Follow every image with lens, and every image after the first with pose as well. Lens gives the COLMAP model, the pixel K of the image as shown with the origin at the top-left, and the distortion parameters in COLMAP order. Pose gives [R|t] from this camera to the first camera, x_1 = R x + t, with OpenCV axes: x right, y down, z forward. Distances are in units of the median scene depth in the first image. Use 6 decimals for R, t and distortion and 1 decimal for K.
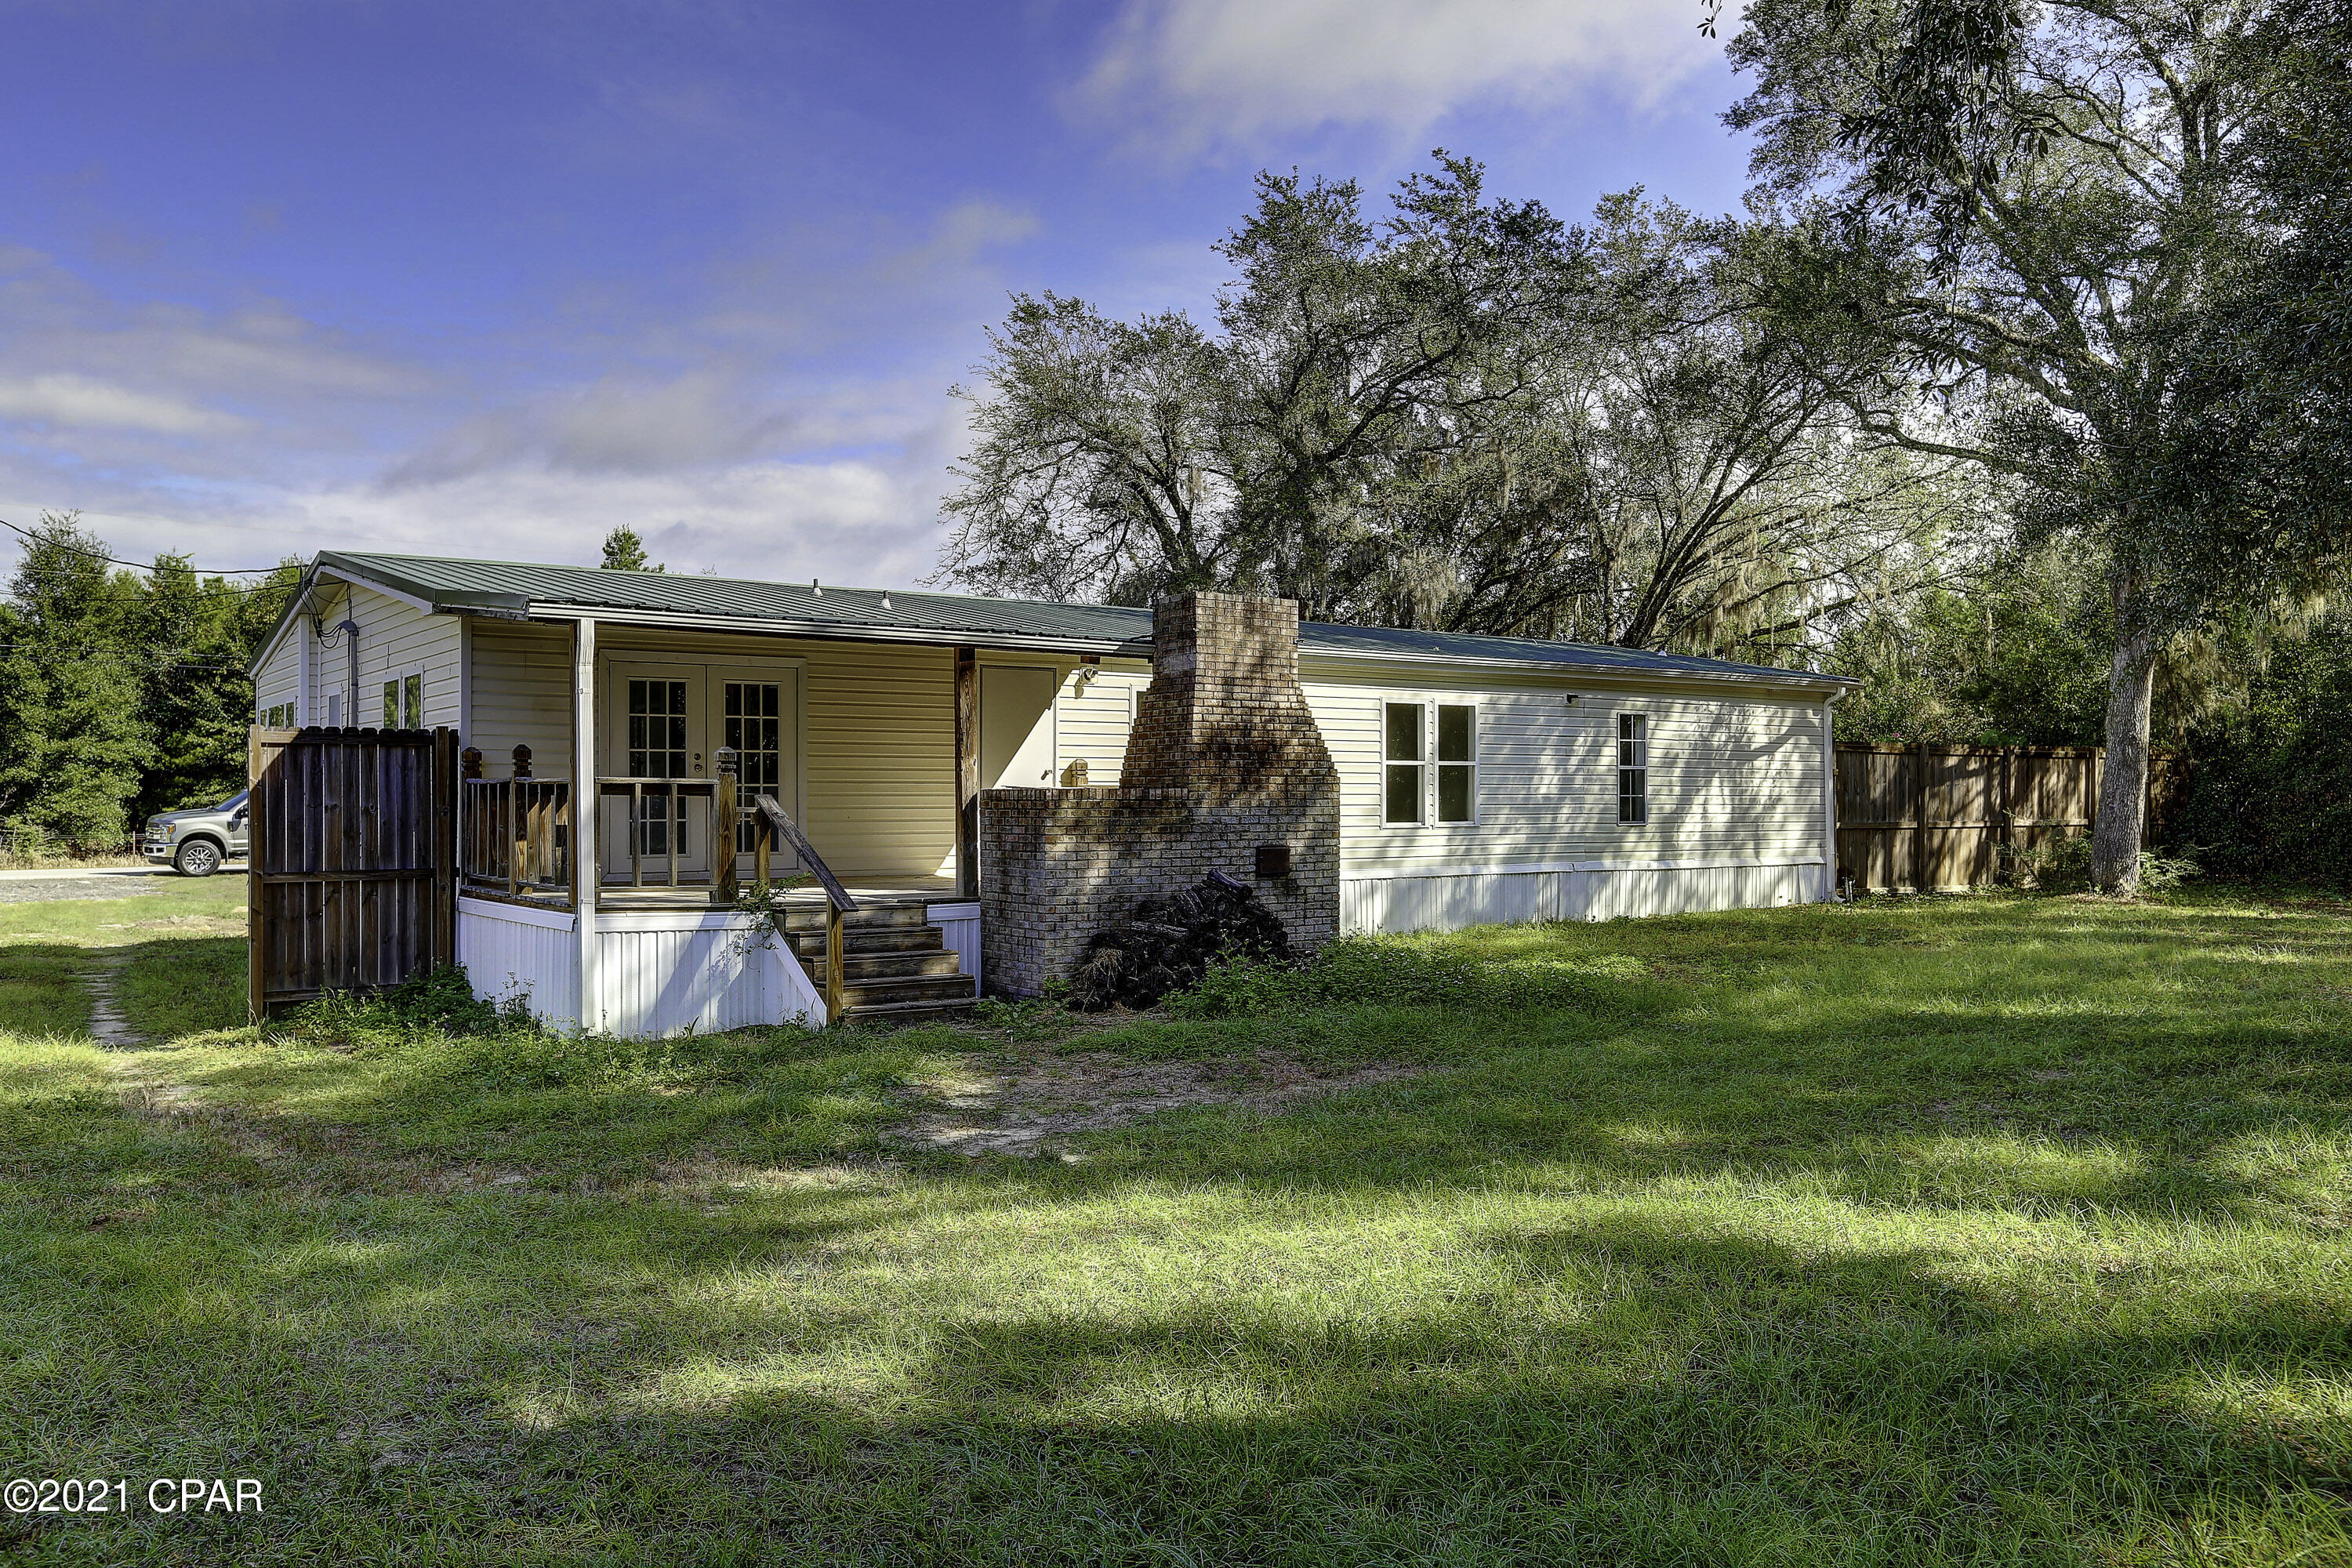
lens RADIAL K [[1817.1, 0, 1173.8], [0, 1817.1, 799.5], [0, 0, 1]] dist [0.072447, 0.001132]
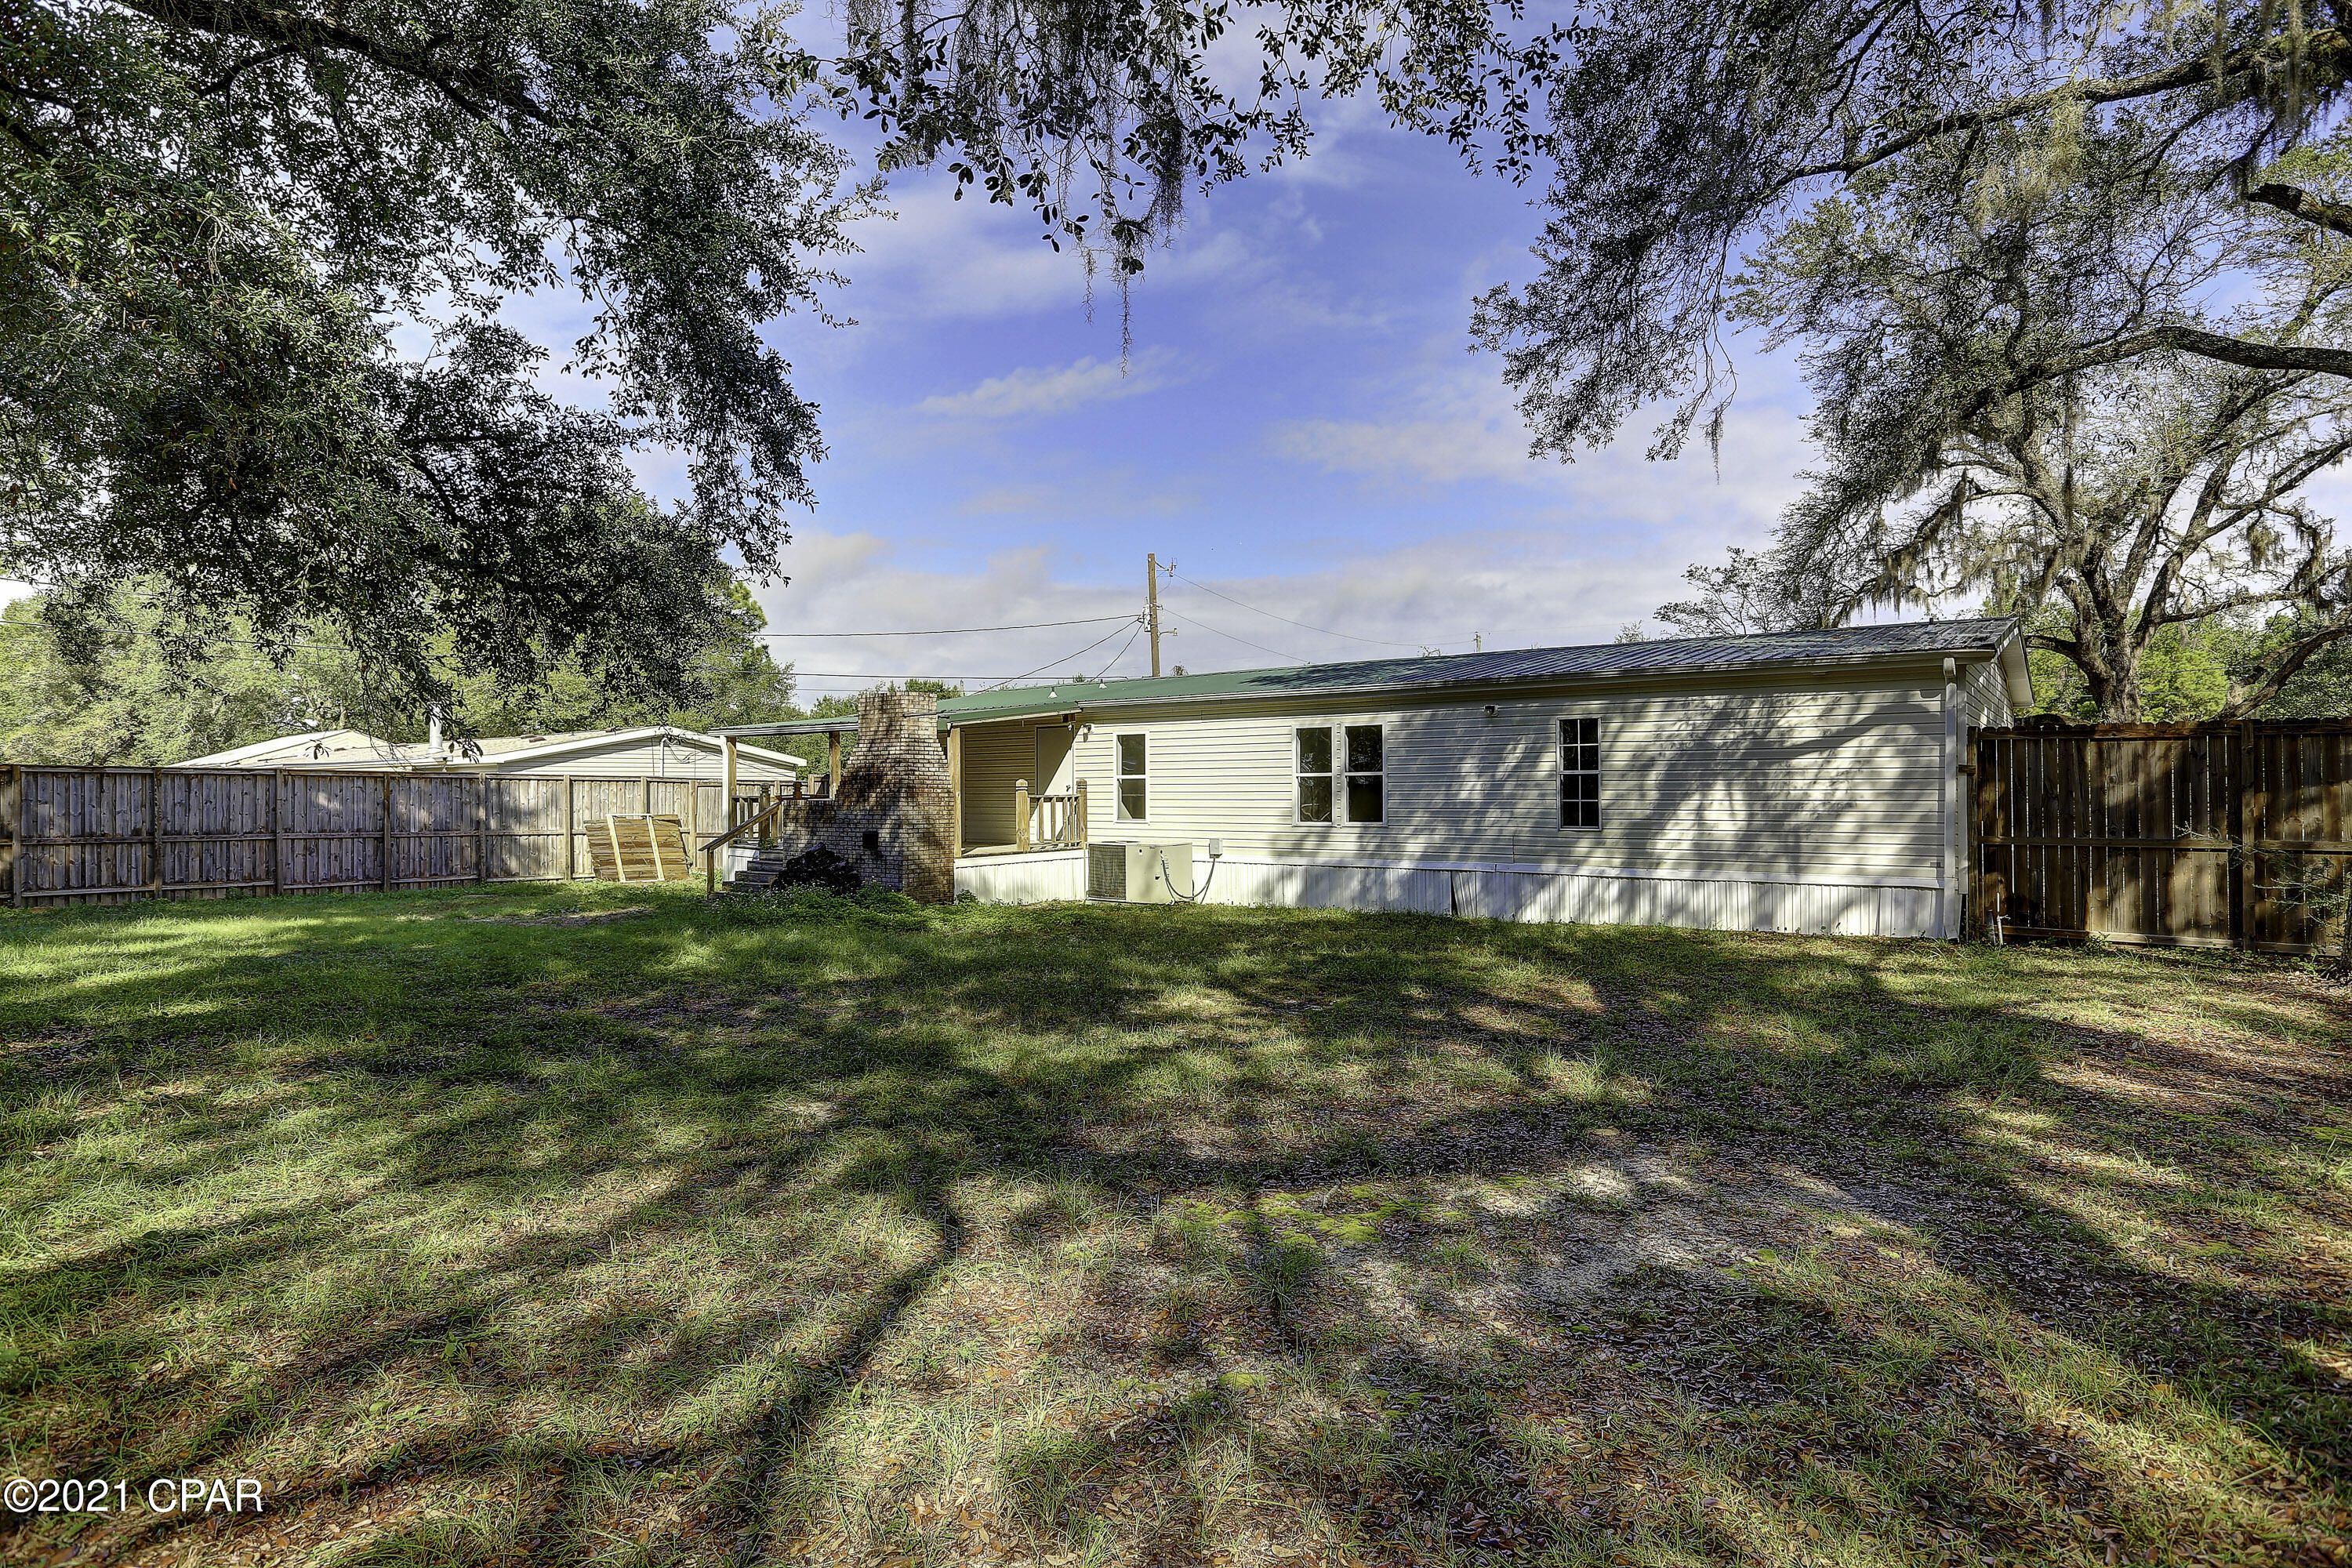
lens RADIAL K [[1211.4, 0, 1171.7], [0, 1211.4, 787.1], [0, 0, 1]] dist [-0.017740, 0.001038]
pose [[0.281108, -0.002399, -0.959673, 0.797772], [0.006130, 0.999981, -0.000704, -0.010308], [0.959657, -0.005685, 0.281118, 0.589134]]
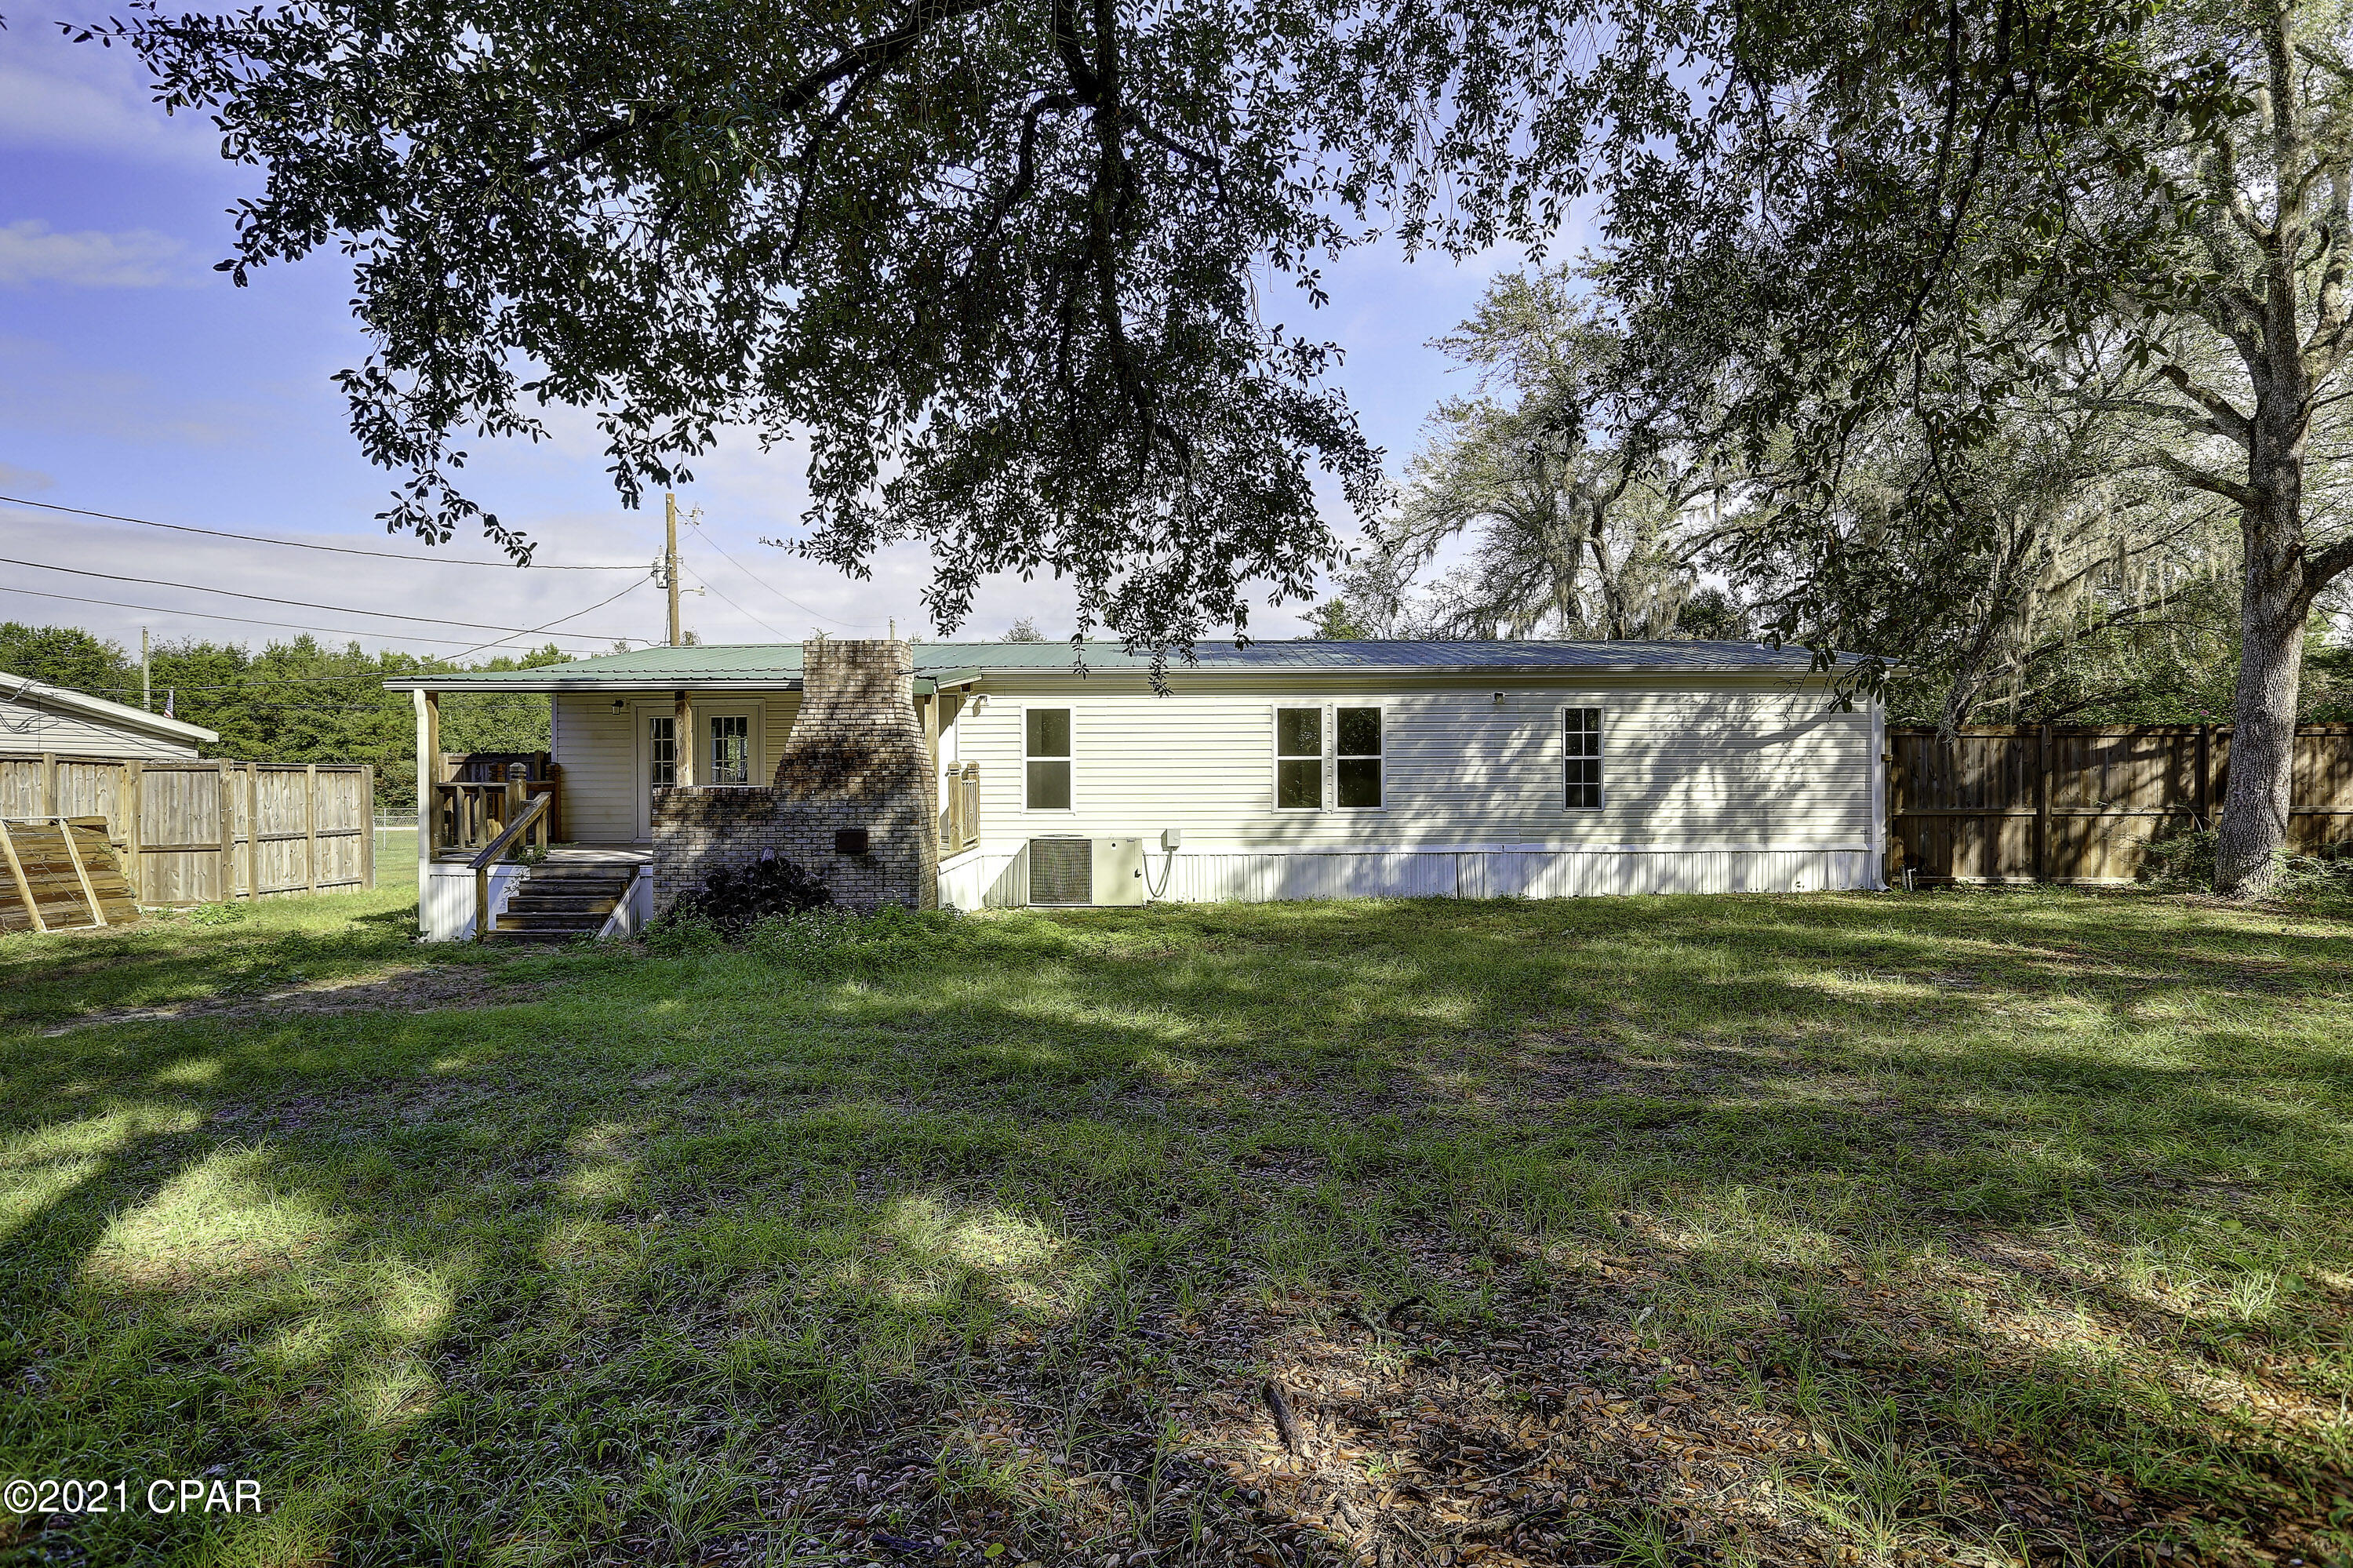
lens RADIAL K [[1212.0, 0, 1160.3], [0, 1212.0, 784.5], [0, 0, 1]] dist [-0.017740, 0.001038]
pose [[0.801187, -0.000307, -0.598414, 0.467092], [0.005256, 0.999965, 0.006524, -0.007559], [0.598391, -0.008372, 0.801160, 0.270240]]
